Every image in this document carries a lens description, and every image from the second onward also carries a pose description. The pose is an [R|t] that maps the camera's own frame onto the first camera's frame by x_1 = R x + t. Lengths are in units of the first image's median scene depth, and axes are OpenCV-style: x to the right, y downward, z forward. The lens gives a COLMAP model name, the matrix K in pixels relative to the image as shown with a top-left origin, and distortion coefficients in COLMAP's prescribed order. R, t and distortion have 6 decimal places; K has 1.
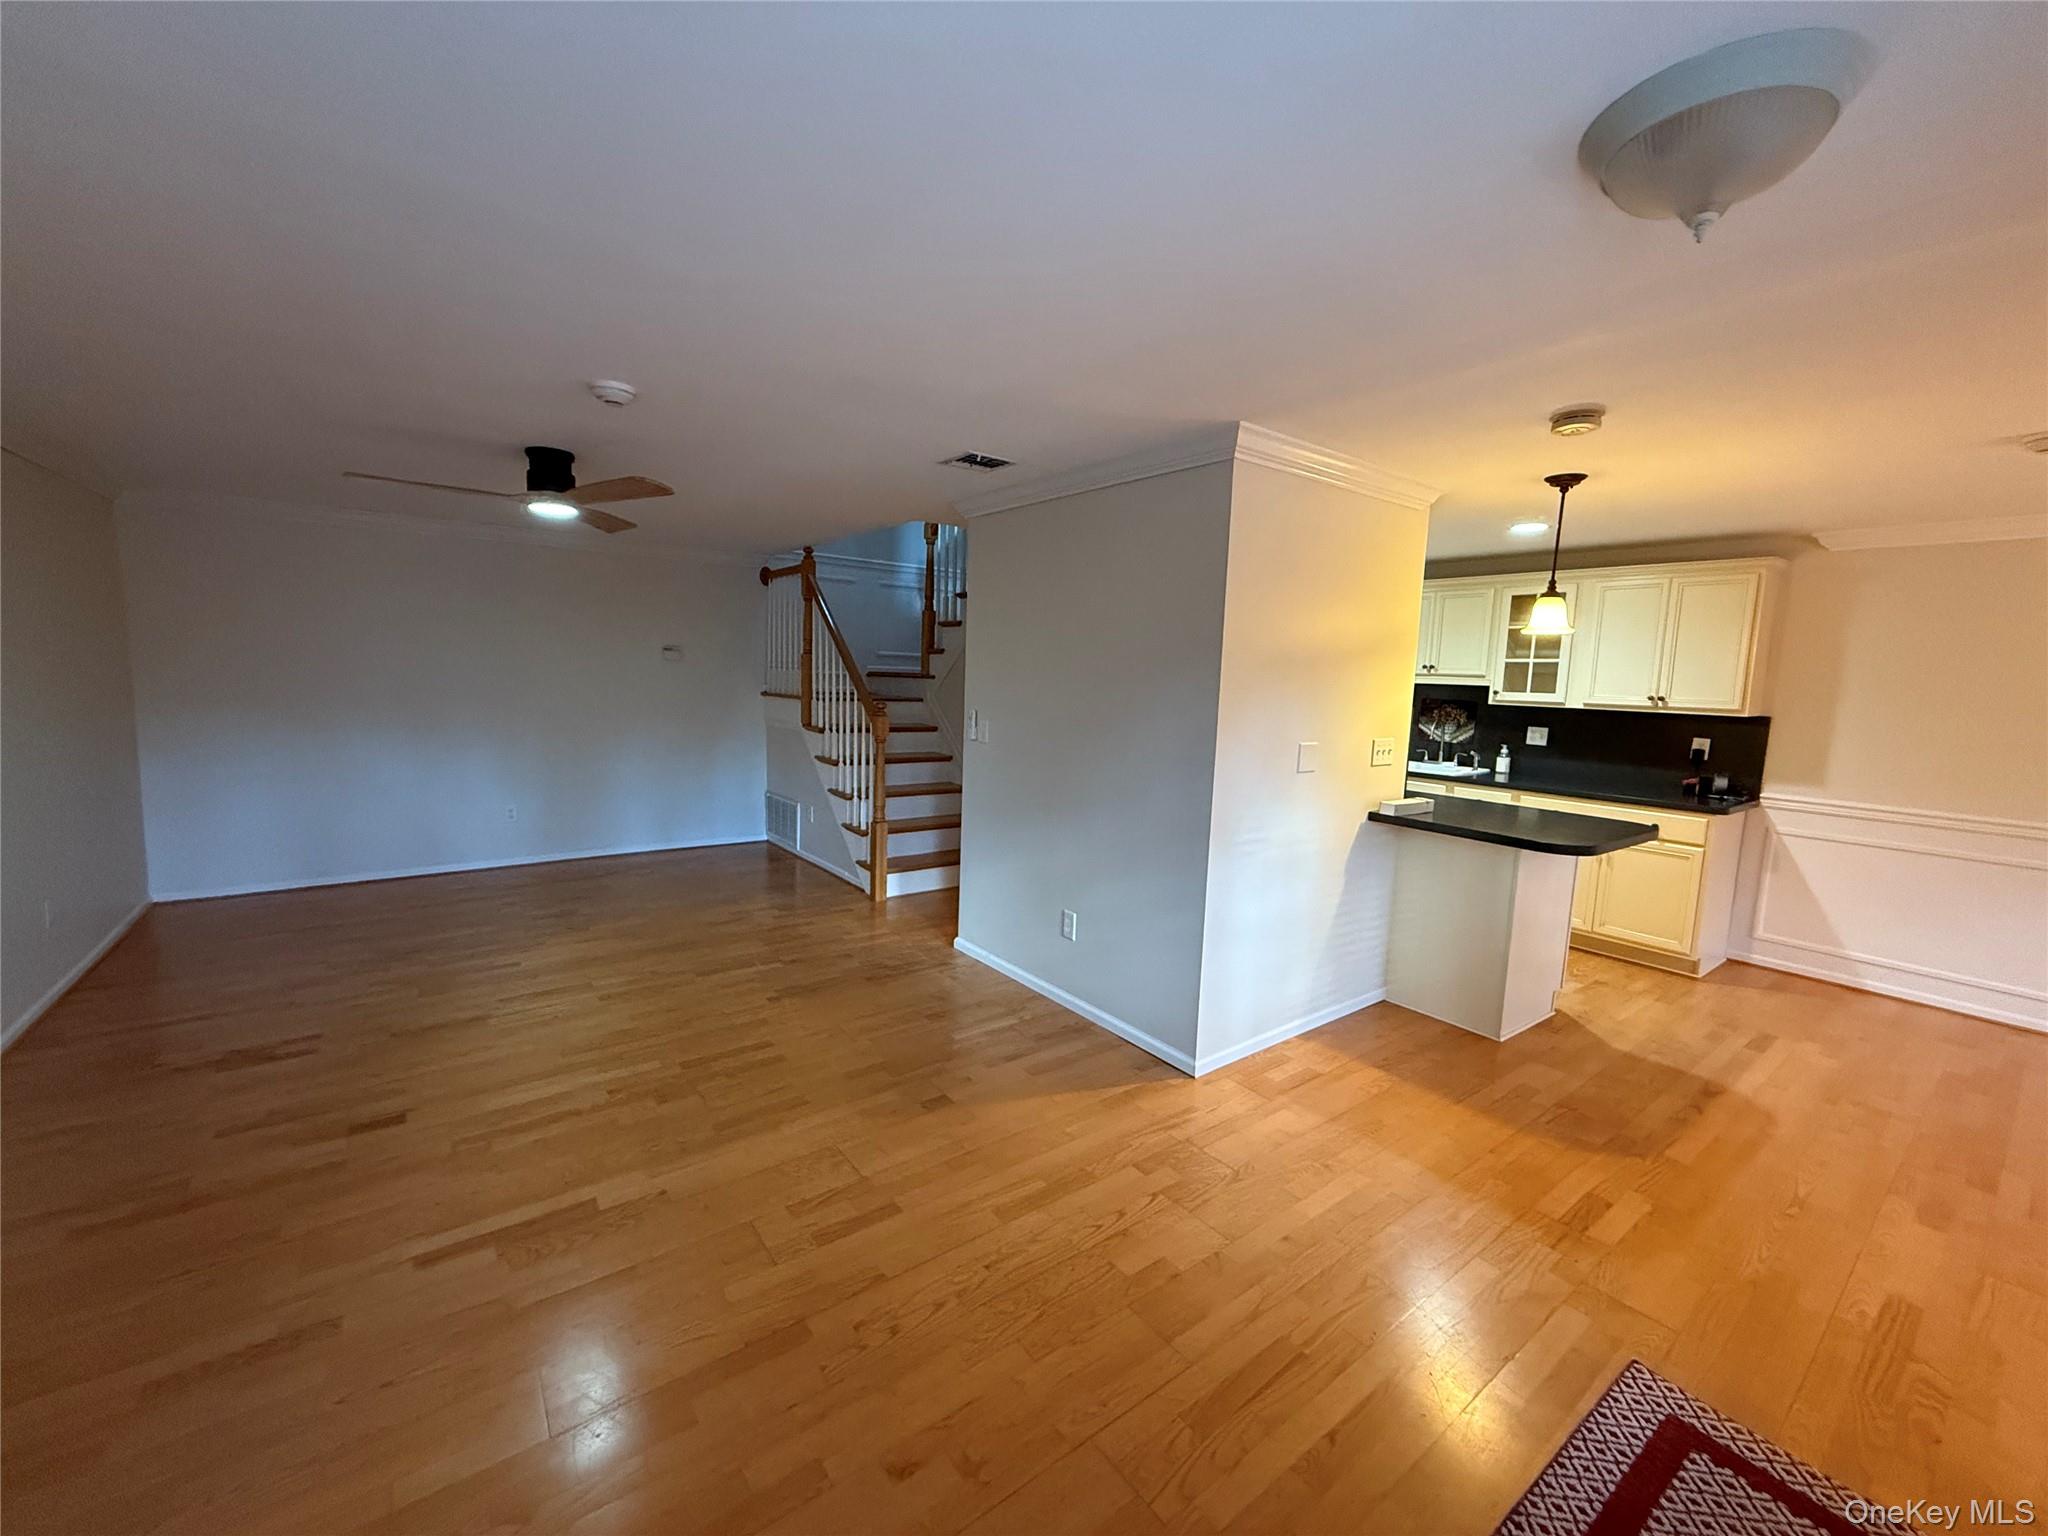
lens RADIAL K [[812.1, 0, 1019.7], [0, 812.1, 768.2], [0, 0, 1]] dist [-0.002400, 0.000025]
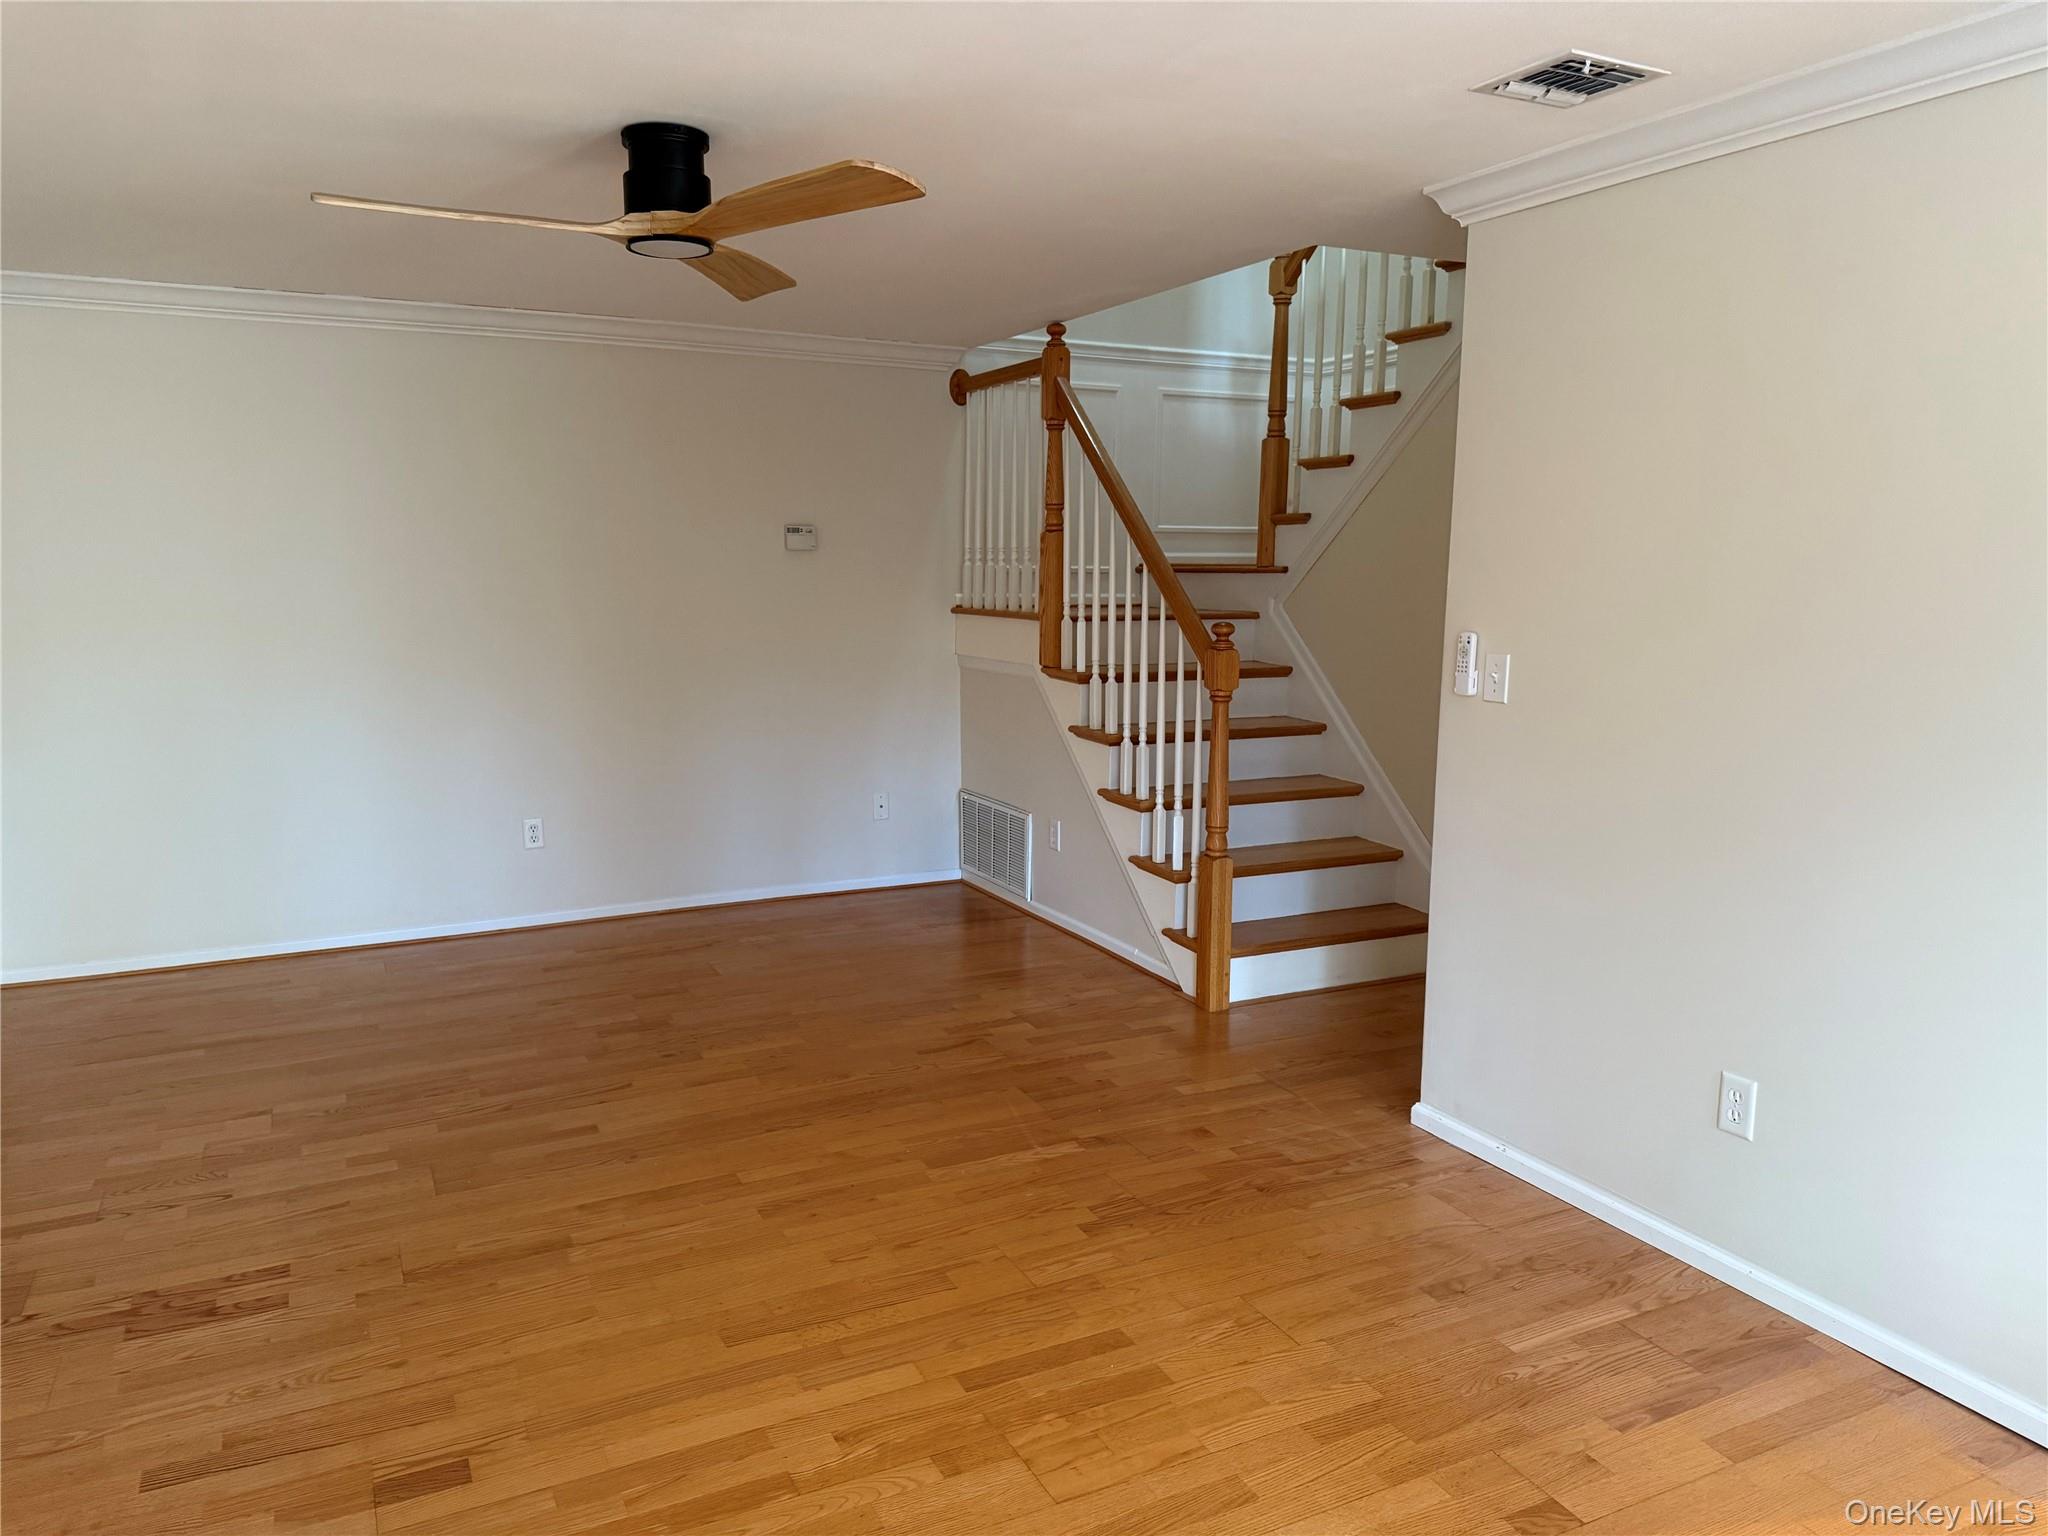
lens RADIAL K [[1420.6, 0, 1024.0], [0, 1420.6, 768.0], [0, 0, 1]] dist [0.161991, -0.252524]
pose [[0.984096, 0.000039, -0.177636, -0.132751], [0.004278, 0.999705, 0.023918, -0.011588], [0.177584, -0.024298, 0.983806, 0.095565]]
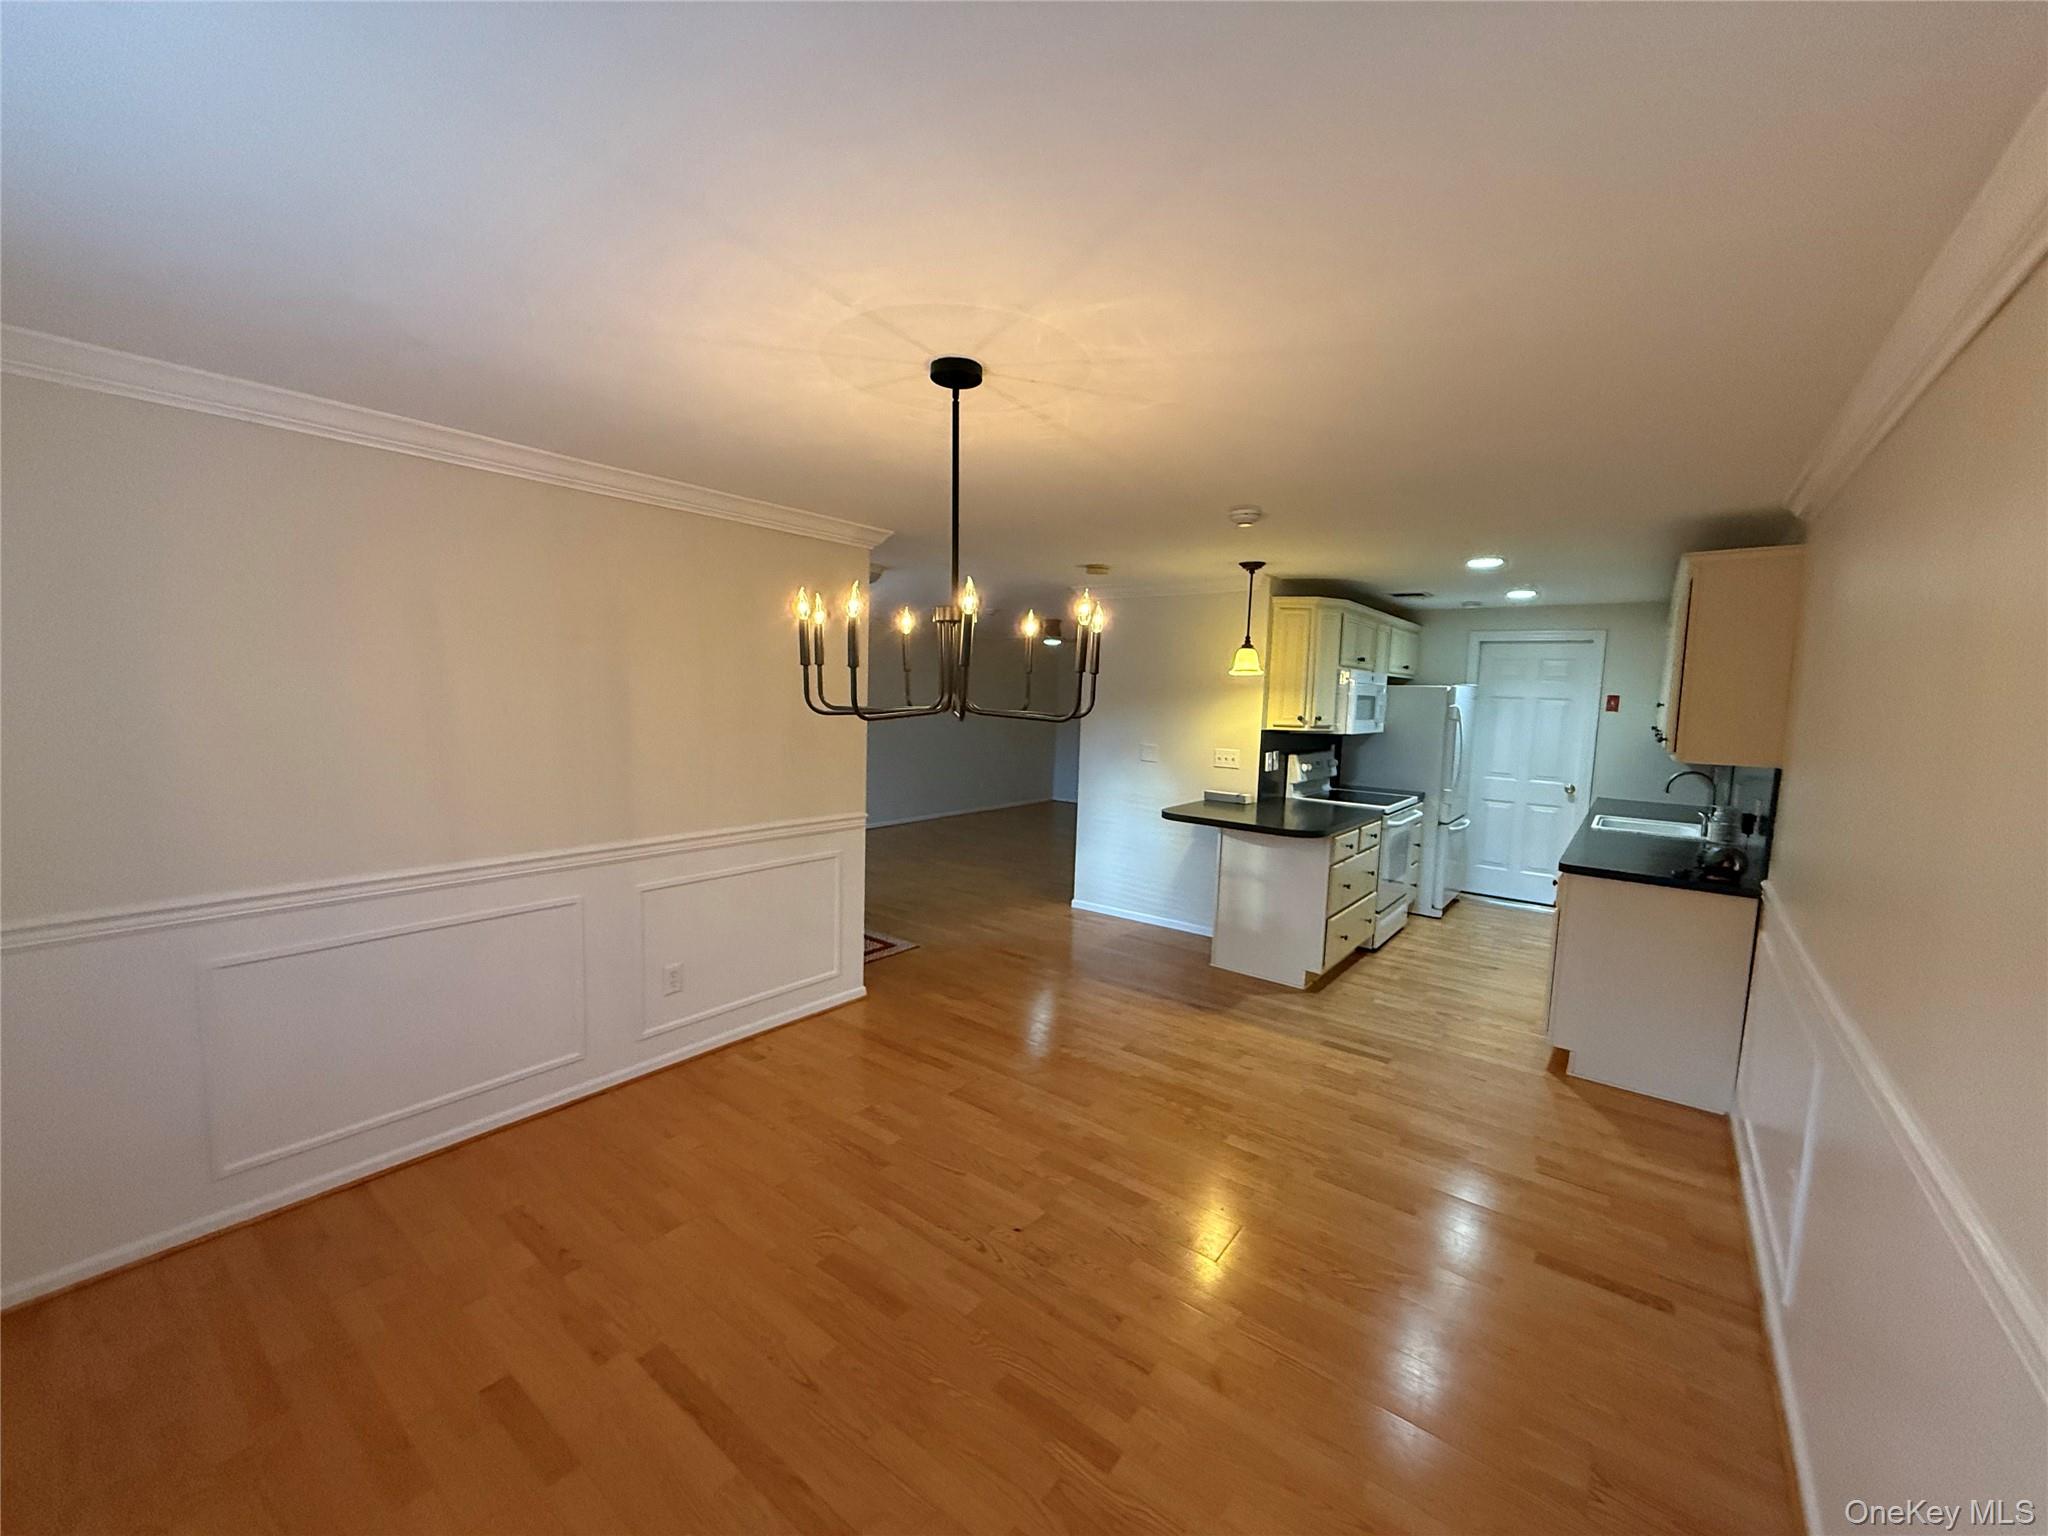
lens RADIAL K [[812.1, 0, 1019.7], [0, 812.1, 768.2], [0, 0, 1]] dist [-0.002400, 0.000025]
pose [[0.264941, 0.069191, -0.961779, 1.216377], [-0.136546, 0.990063, 0.033612, -0.000297], [0.954548, 0.122422, 0.271757, 0.174676]]
